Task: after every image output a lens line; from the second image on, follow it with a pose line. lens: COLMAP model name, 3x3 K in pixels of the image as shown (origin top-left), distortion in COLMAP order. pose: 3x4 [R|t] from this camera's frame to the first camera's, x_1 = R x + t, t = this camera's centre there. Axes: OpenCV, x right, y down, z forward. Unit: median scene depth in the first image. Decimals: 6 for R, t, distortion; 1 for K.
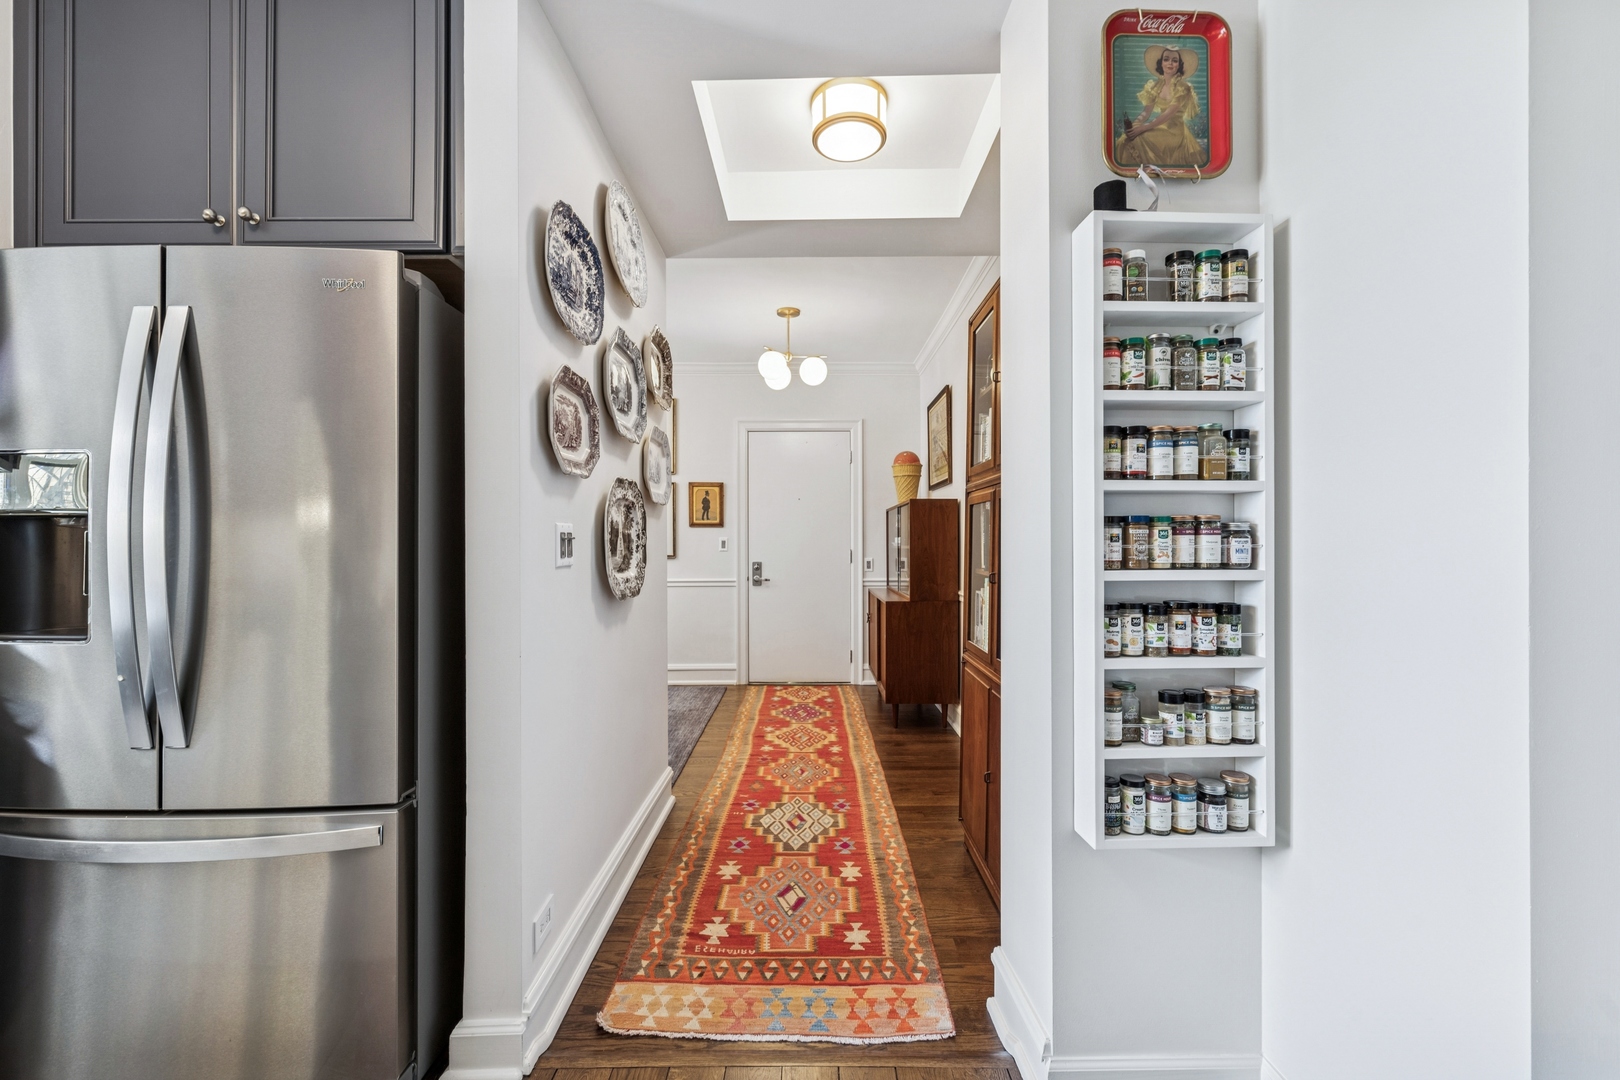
lens RADIAL K [[656.3, 0, 816.5], [0, 656.3, 539.7], [0, 0, 1]] dist [-0.002243, 0.000509]
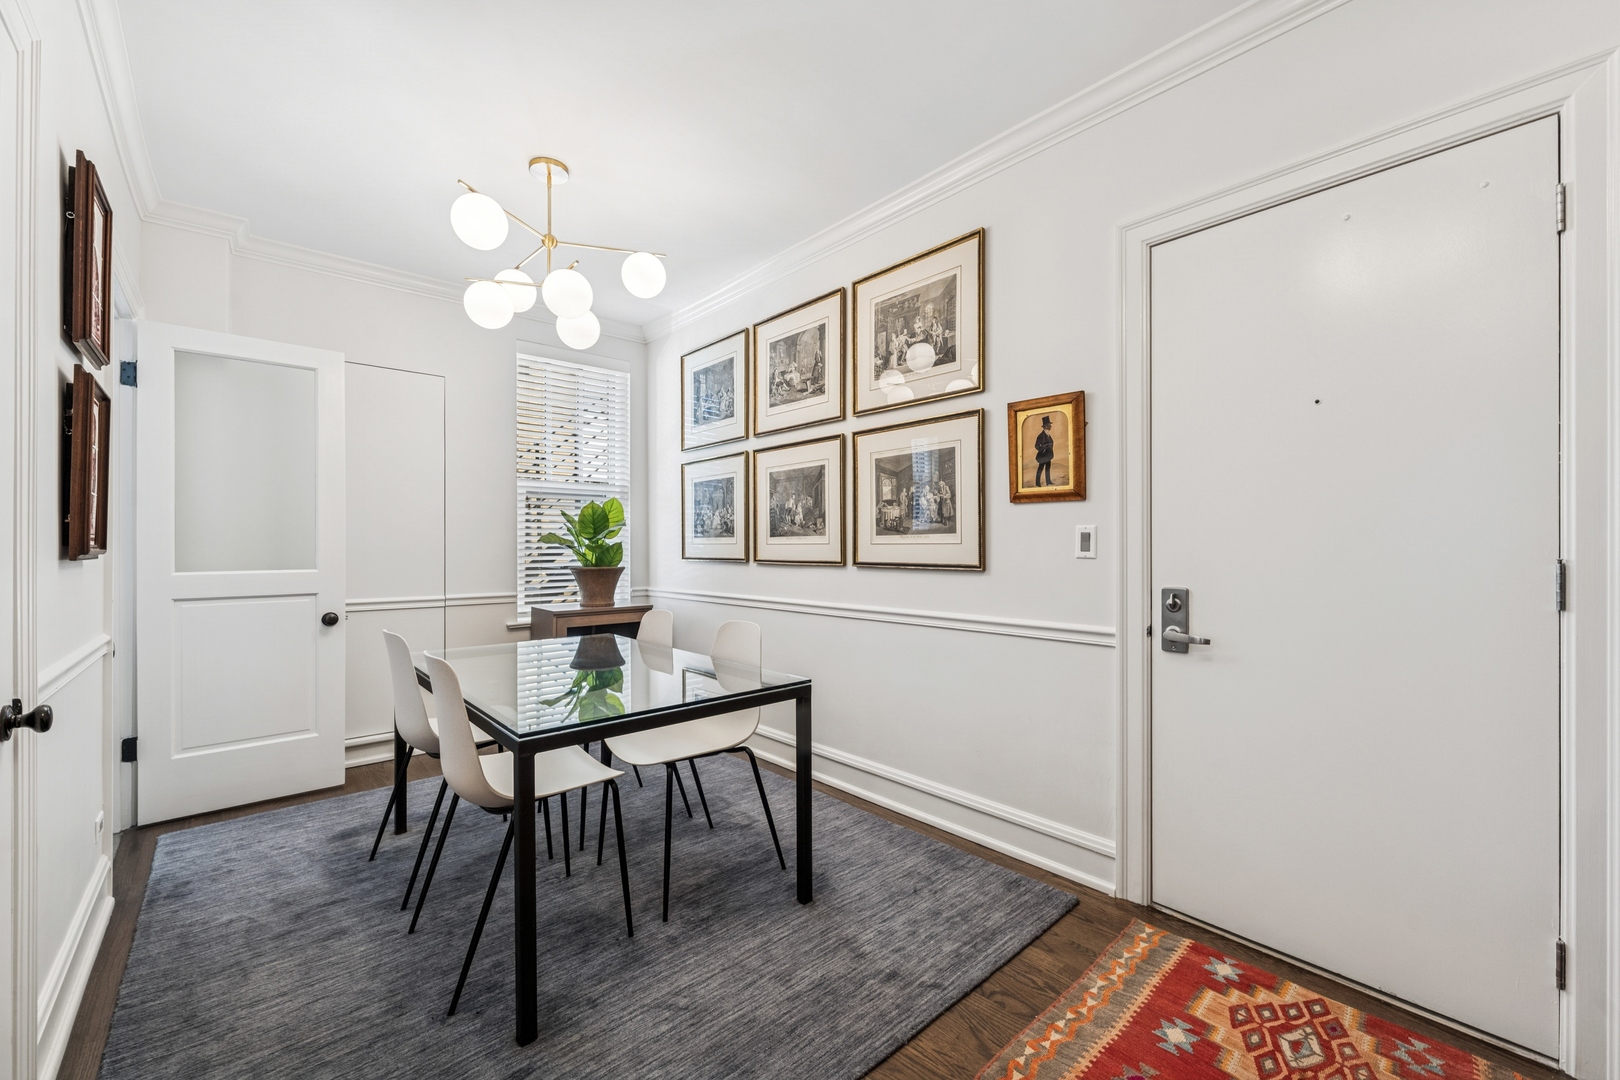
lens RADIAL K [[656.3, 0, 808.1], [0, 656.3, 543.3], [0, 0, 1]] dist [-0.002243, 0.000509]
pose [[0.659874, 0.001704, -0.751375, 0.102743], [-0.000626, 0.999998, 0.001718, 0.014605], [0.751376, -0.000663, 0.659873, 1.182654]]
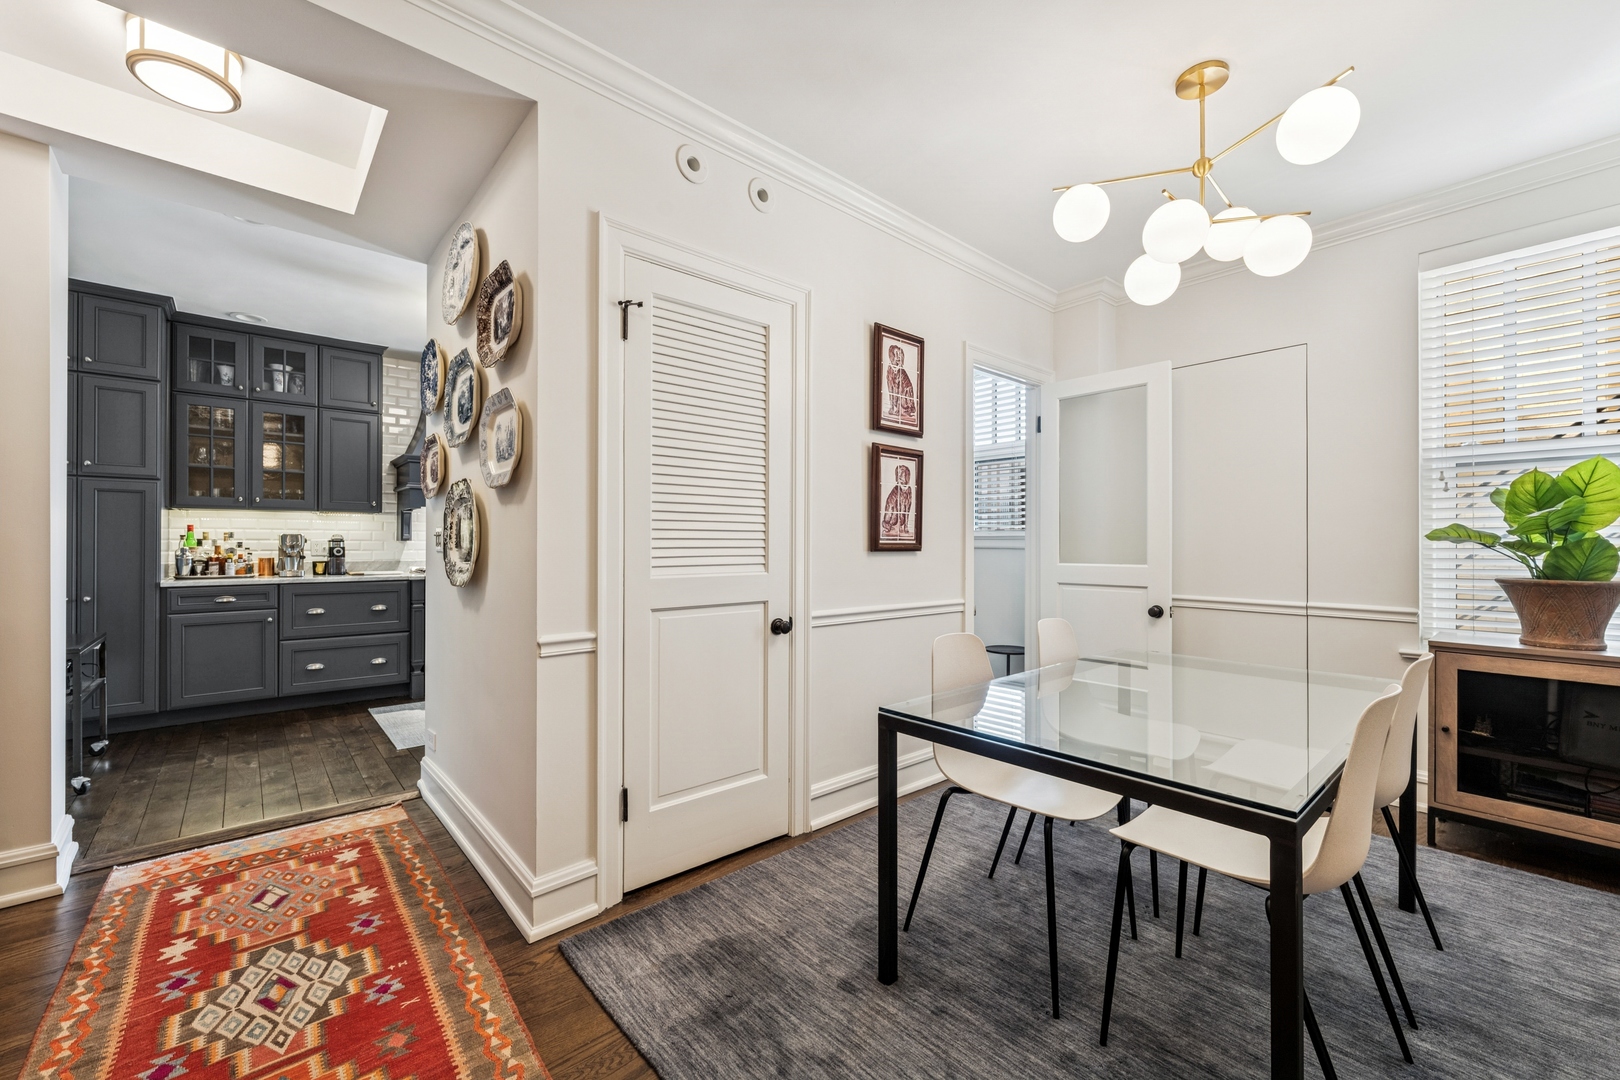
lens RADIAL K [[656.3, 0, 815.1], [0, 656.3, 541.7], [0, 0, 1]] dist [-0.002243, 0.000509]
pose [[-0.757264, 0.002541, -0.653104, -0.013539], [0.004732, 0.999988, -0.001597, 0.016447], [0.653091, -0.004300, -0.757267, 1.820633]]
